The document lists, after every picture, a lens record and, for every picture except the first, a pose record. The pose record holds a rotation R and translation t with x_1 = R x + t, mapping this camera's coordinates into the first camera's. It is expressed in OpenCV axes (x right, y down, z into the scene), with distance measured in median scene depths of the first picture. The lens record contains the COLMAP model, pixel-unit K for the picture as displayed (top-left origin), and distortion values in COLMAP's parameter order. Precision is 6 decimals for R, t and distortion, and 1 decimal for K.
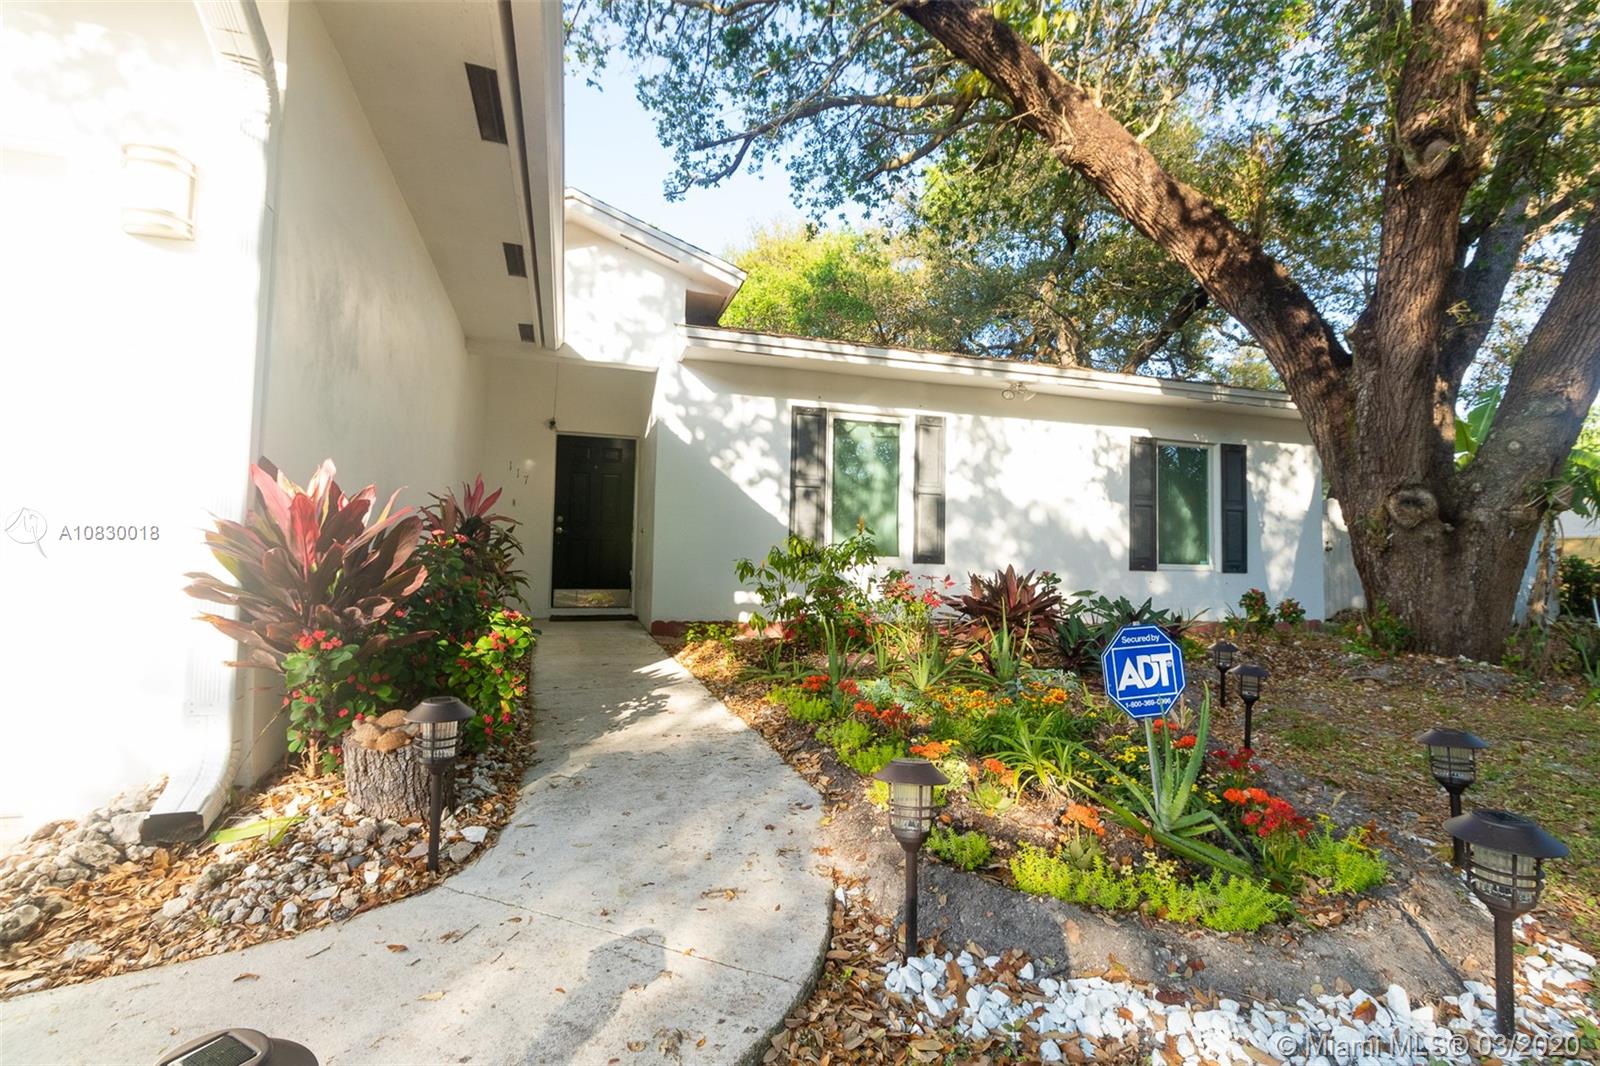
lens RADIAL K [[728.4, 0, 796.0], [0, 728.4, 527.0], [0, 0, 1]] dist [0.003815, 0.000242]
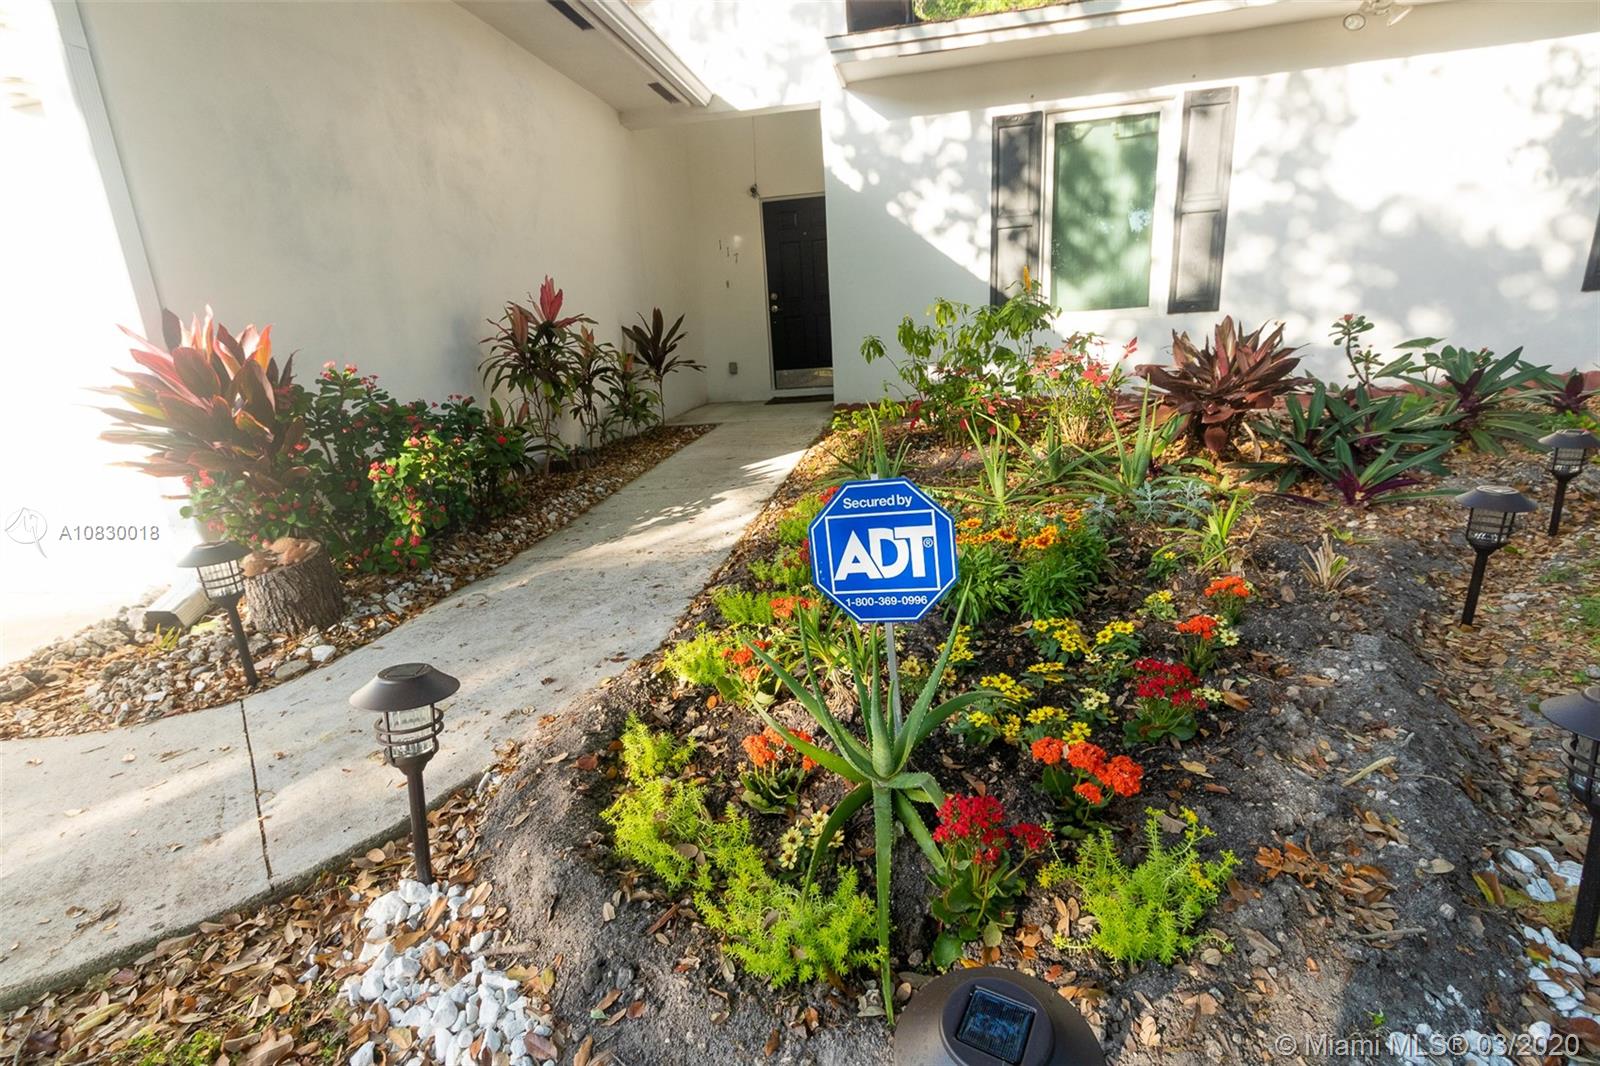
lens RADIAL K [[735.4, 0, 794.3], [0, 735.4, 523.2], [0, 0, 1]] dist [0.003922, 0.000288]
pose [[0.883933, 0.045494, -0.465395, 0.209909], [0.102970, 0.951890, 0.288623, -0.004318], [0.456135, -0.303045, 0.836722, 0.134612]]
